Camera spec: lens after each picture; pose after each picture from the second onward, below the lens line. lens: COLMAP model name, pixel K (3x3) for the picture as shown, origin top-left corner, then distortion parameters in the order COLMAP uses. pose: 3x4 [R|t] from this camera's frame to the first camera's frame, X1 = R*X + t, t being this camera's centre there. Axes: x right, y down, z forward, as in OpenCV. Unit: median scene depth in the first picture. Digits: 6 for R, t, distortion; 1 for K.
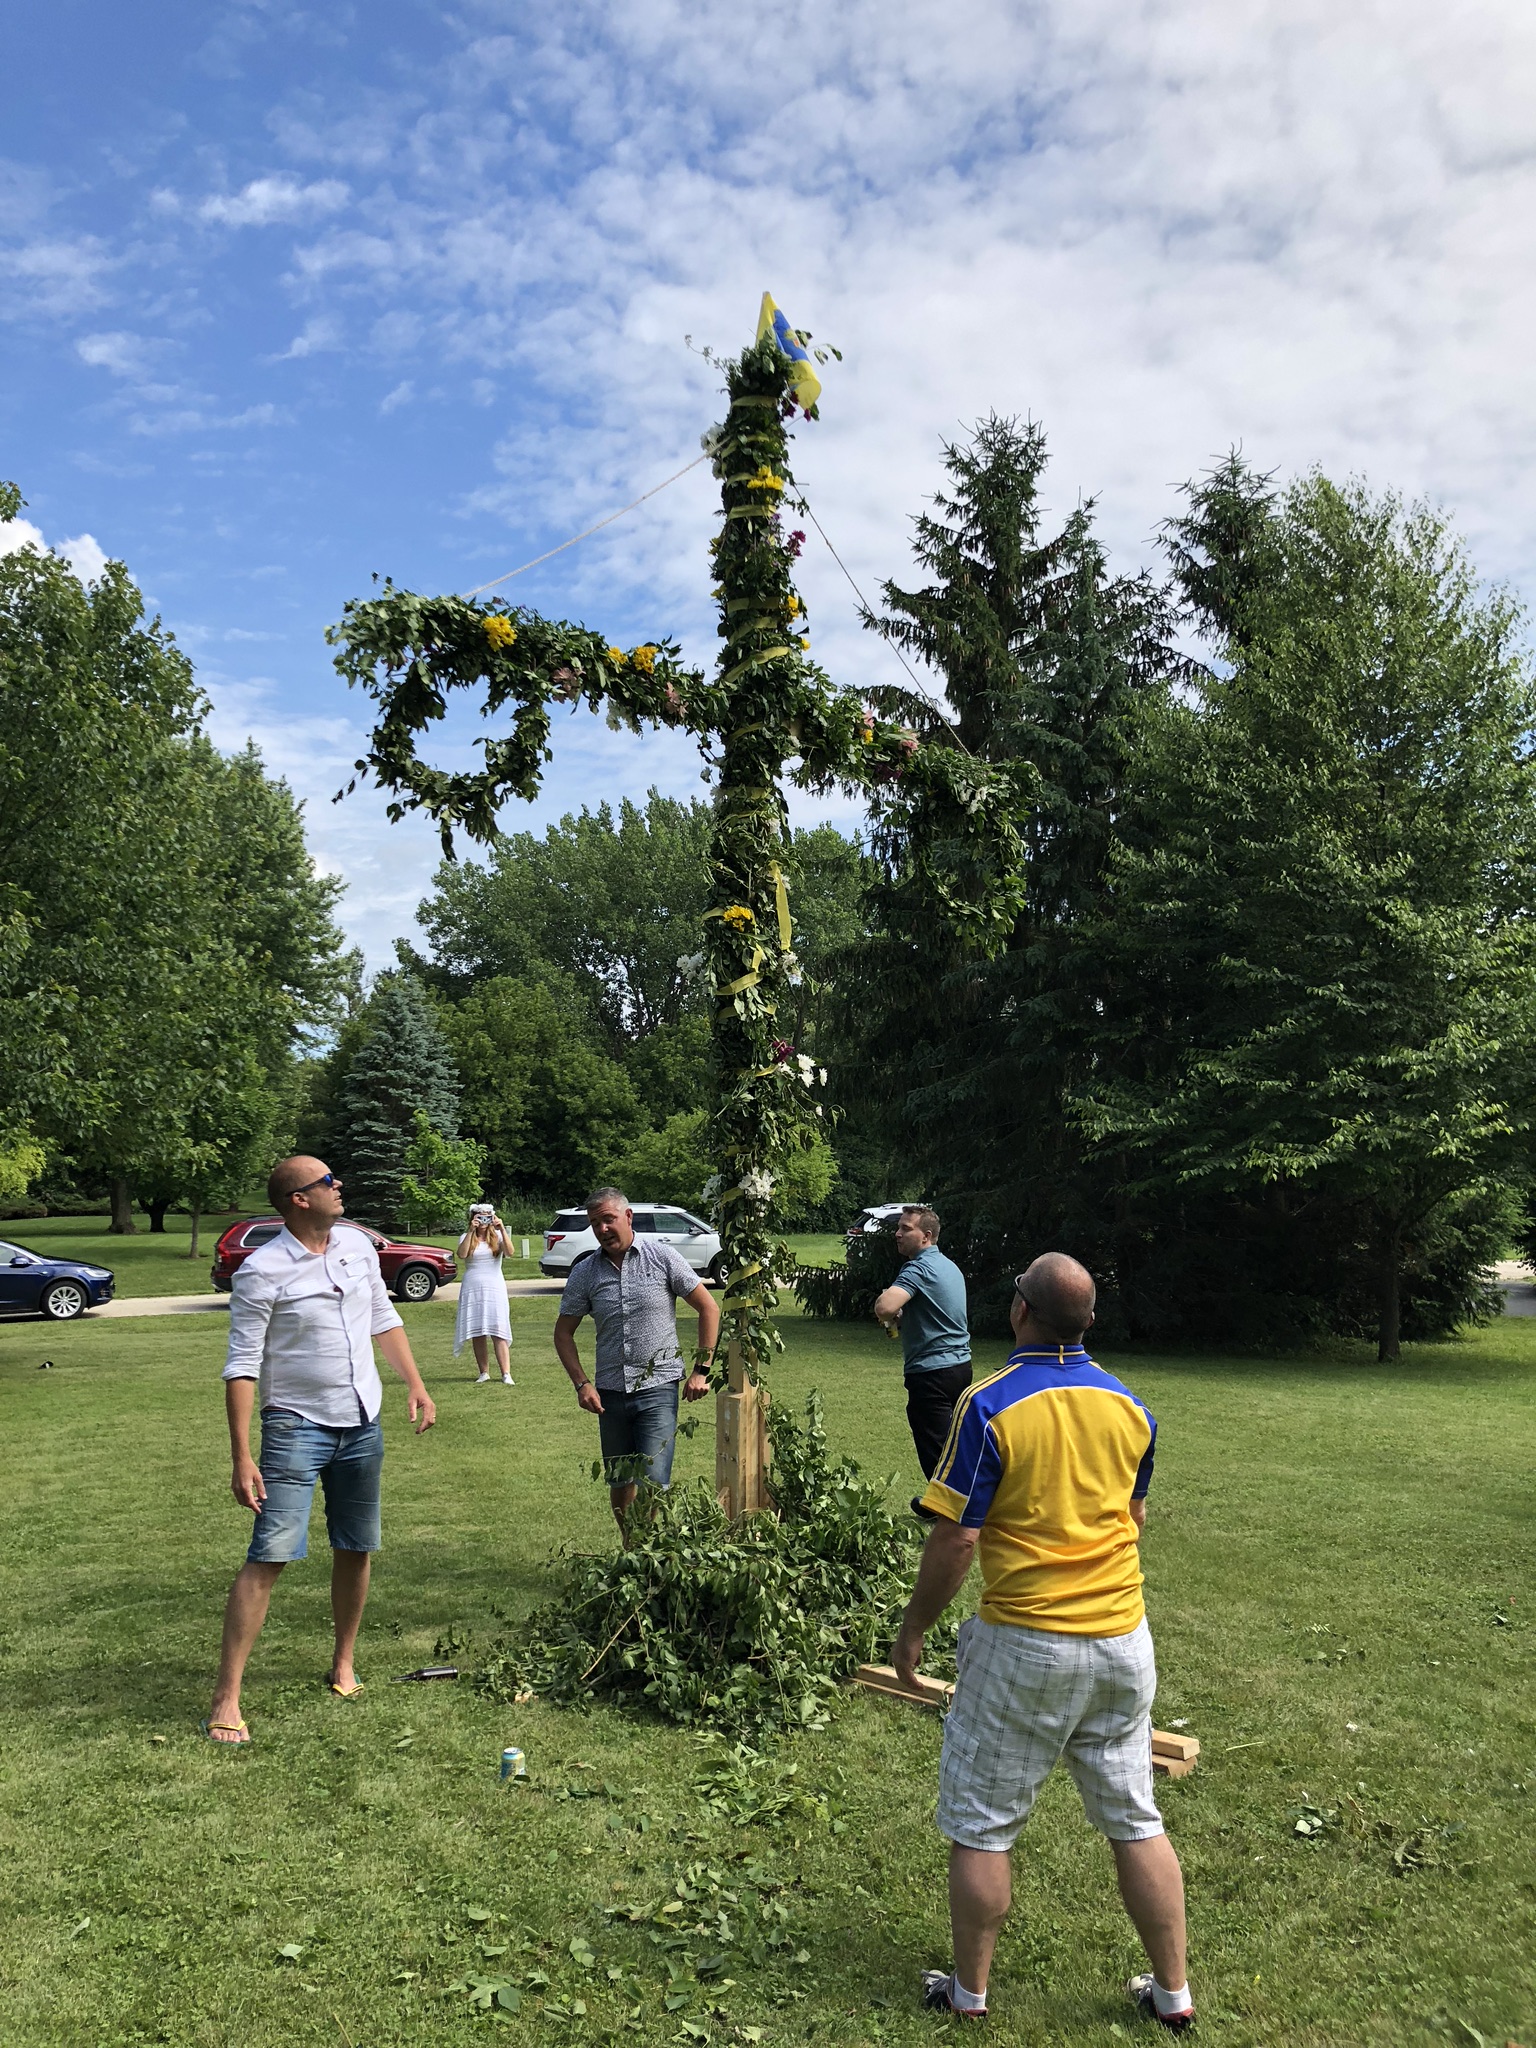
lens RADIAL K [[1667.7, 0, 766.2], [0, 1667.7, 1002.6], [0, 0, 1]] dist [0.025223, -0.018720]
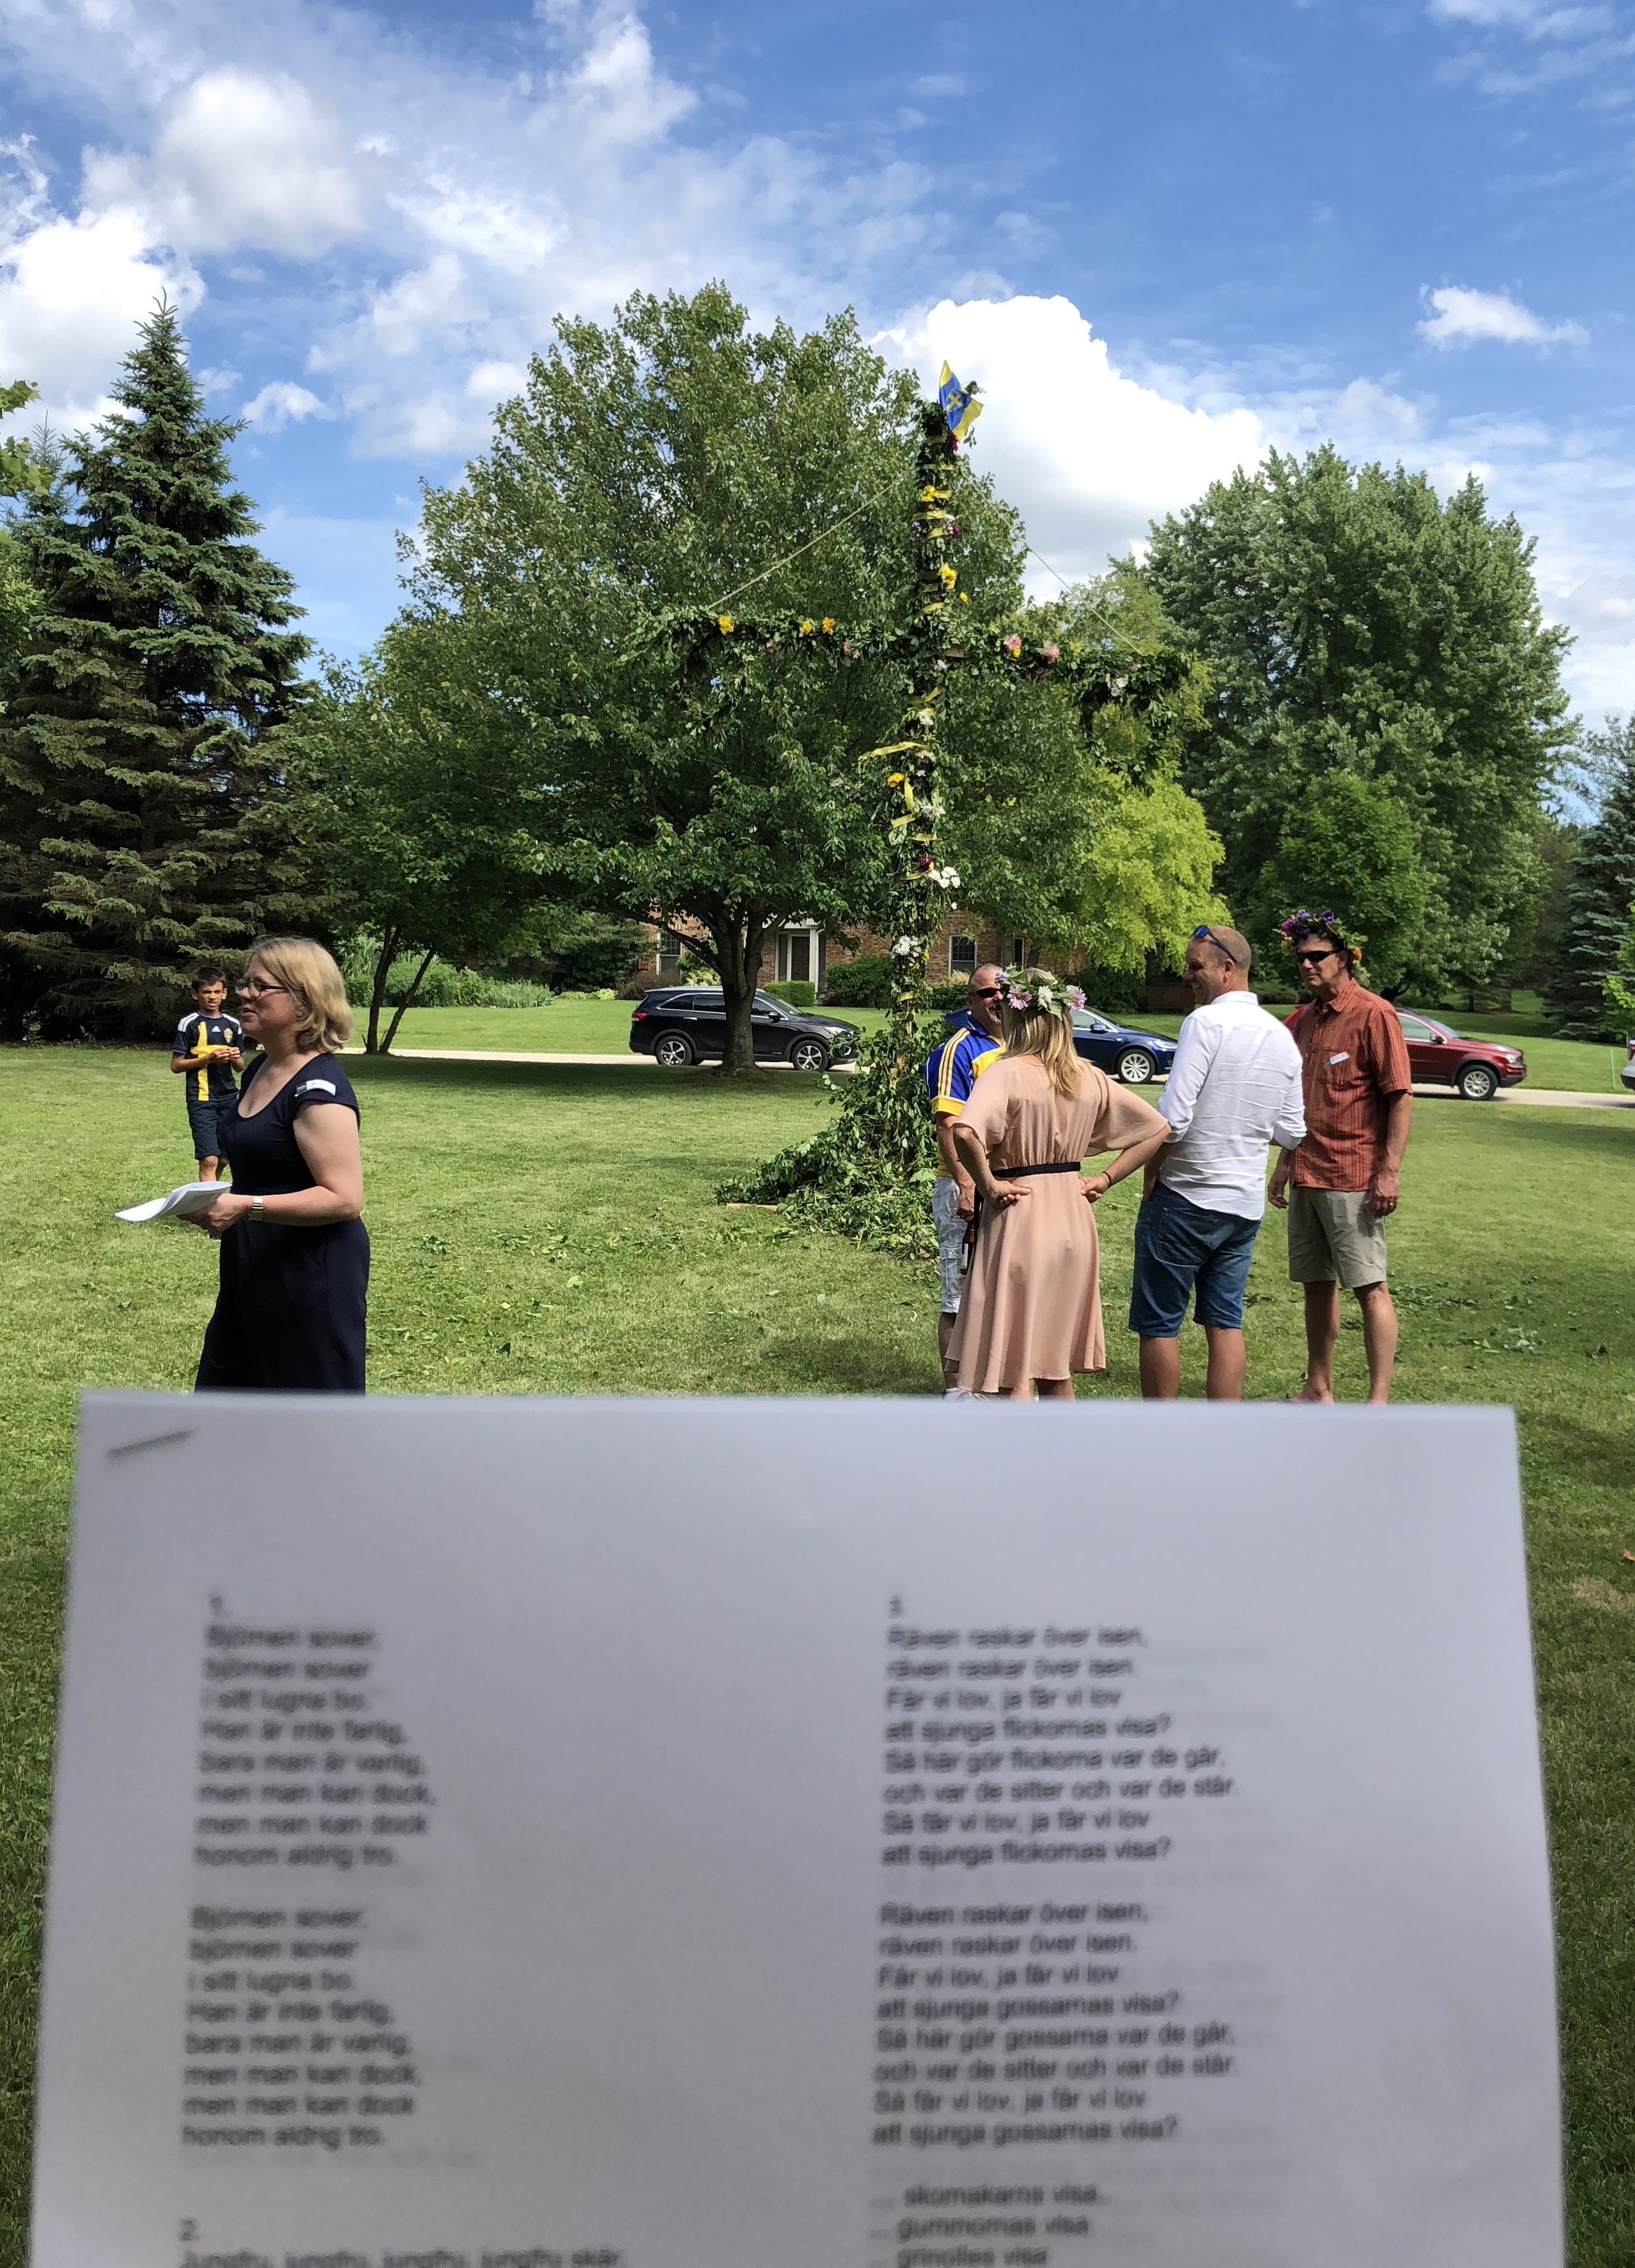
lens RADIAL K [[2029.7, 0, 915.9], [0, 2029.7, 1002.1], [0, 0, 1]] dist [0.068278, -0.164277]
pose [[0.803185, 0.059913, -0.592709, 0.233645], [0.009005, 0.993595, 0.112639, -0.011338], [0.595661, -0.095807, 0.797502, -0.117148]]
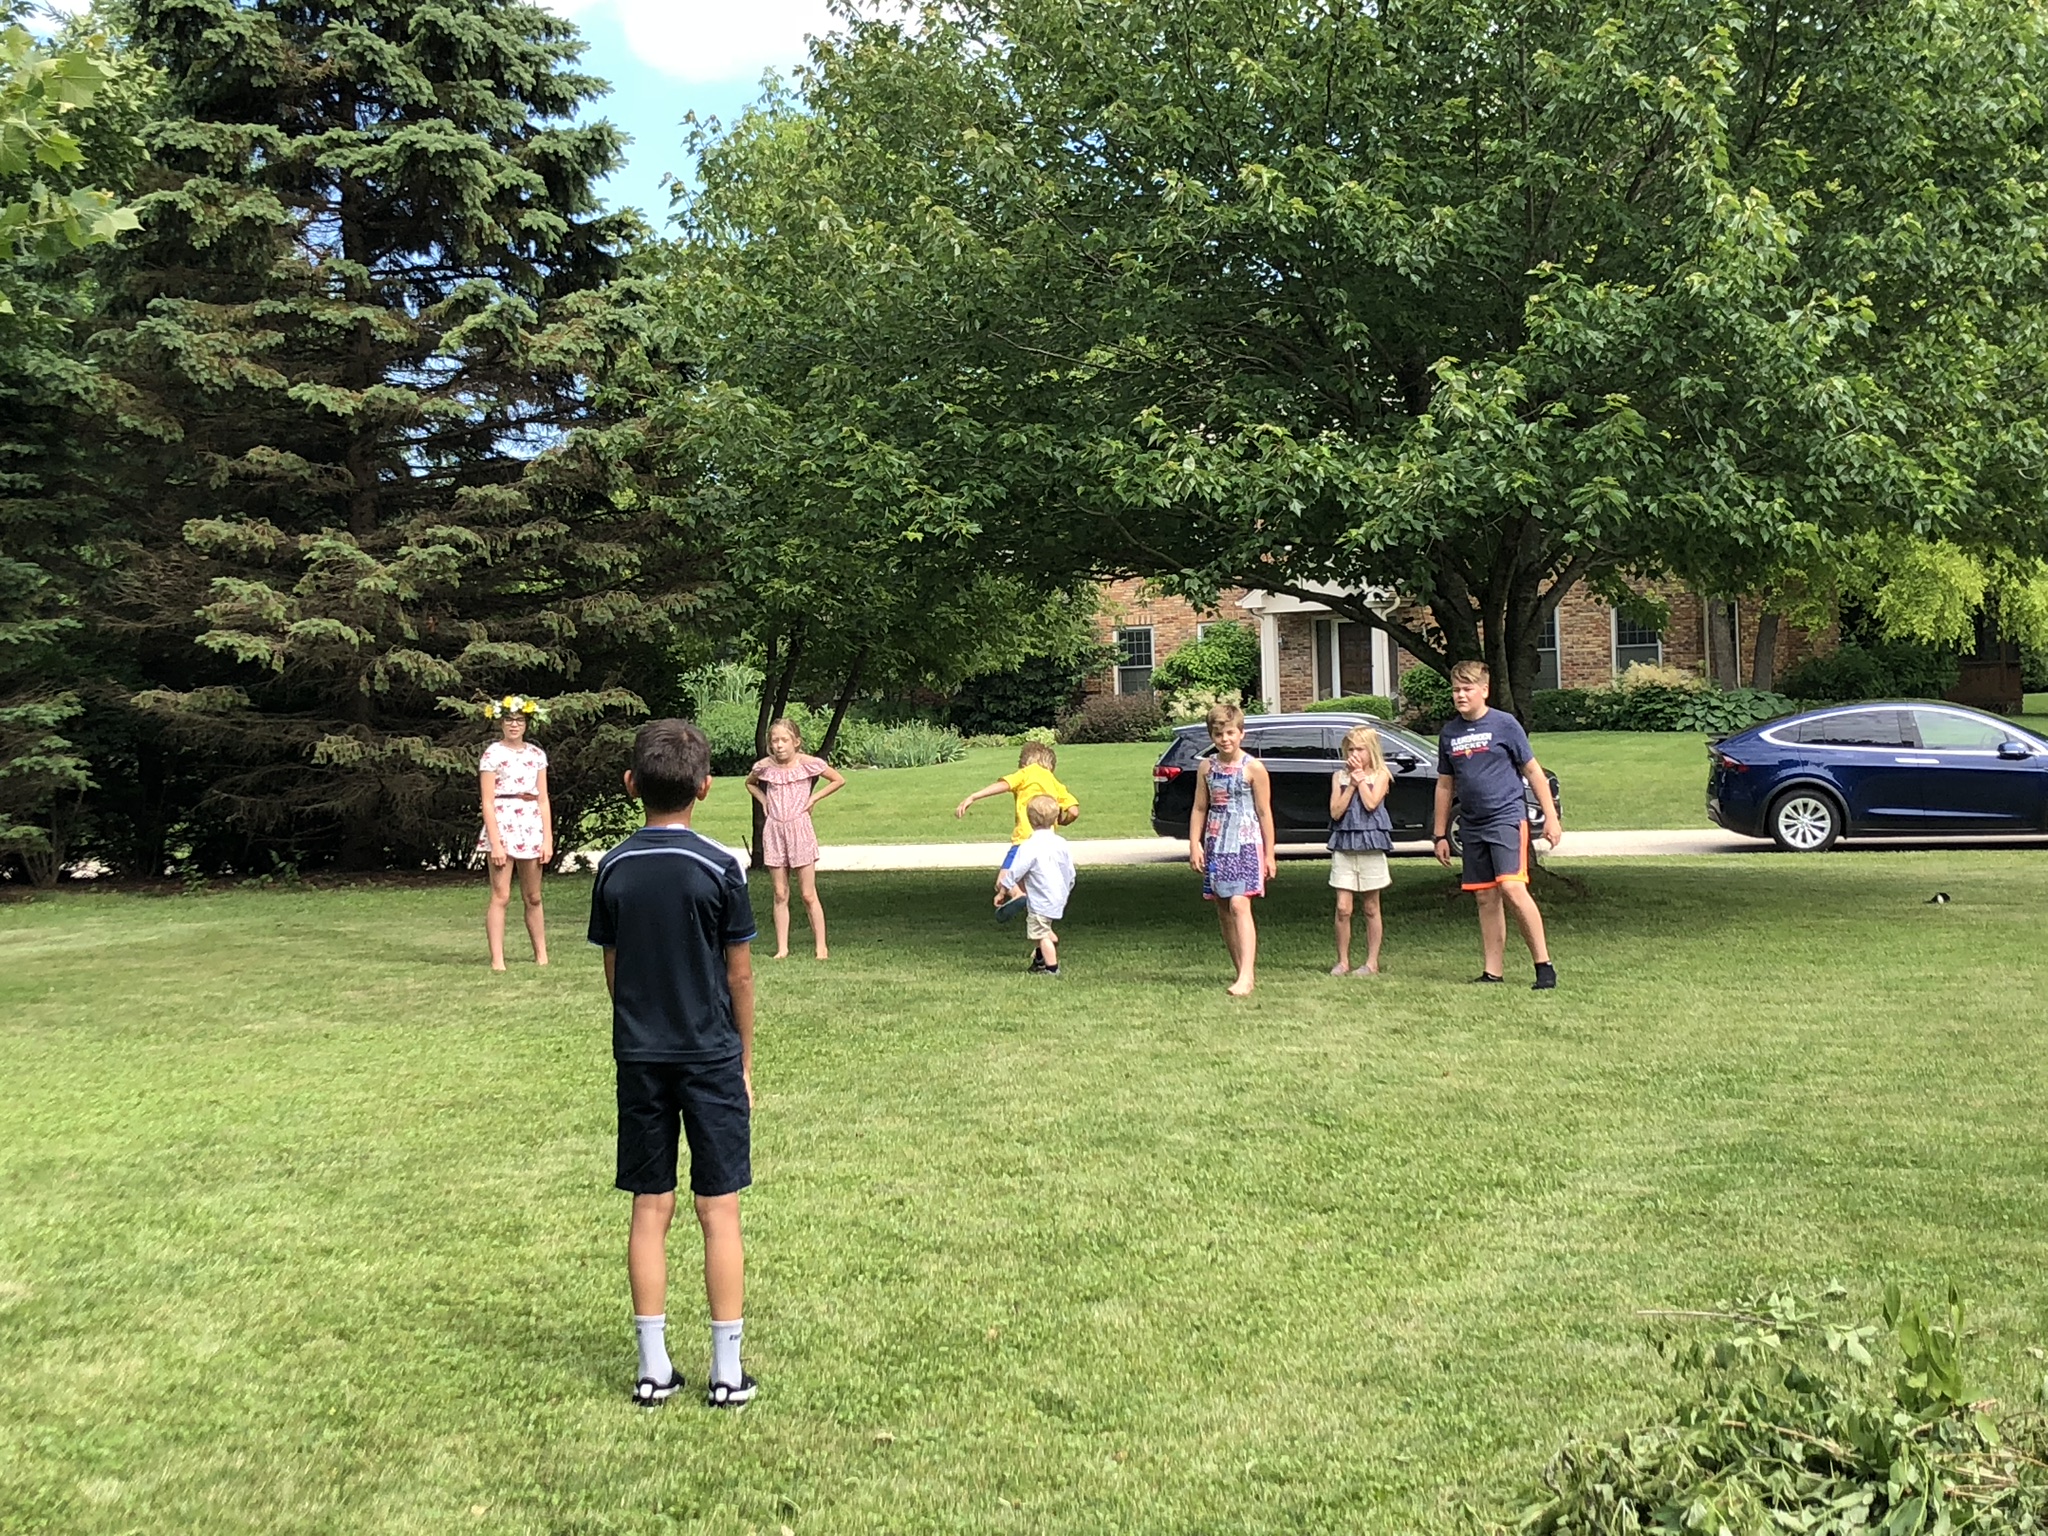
lens RADIAL K [[3101.3, 0, 1024.0], [0, 3101.3, 768.0], [0, 0, 1]] dist [0.194073, -0.767987]
pose [[0.719262, 0.024993, -0.694289, 0.073032], [0.080059, 0.989713, 0.118567, 0.000337], [0.690110, -0.140864, 0.709863, -0.035747]]
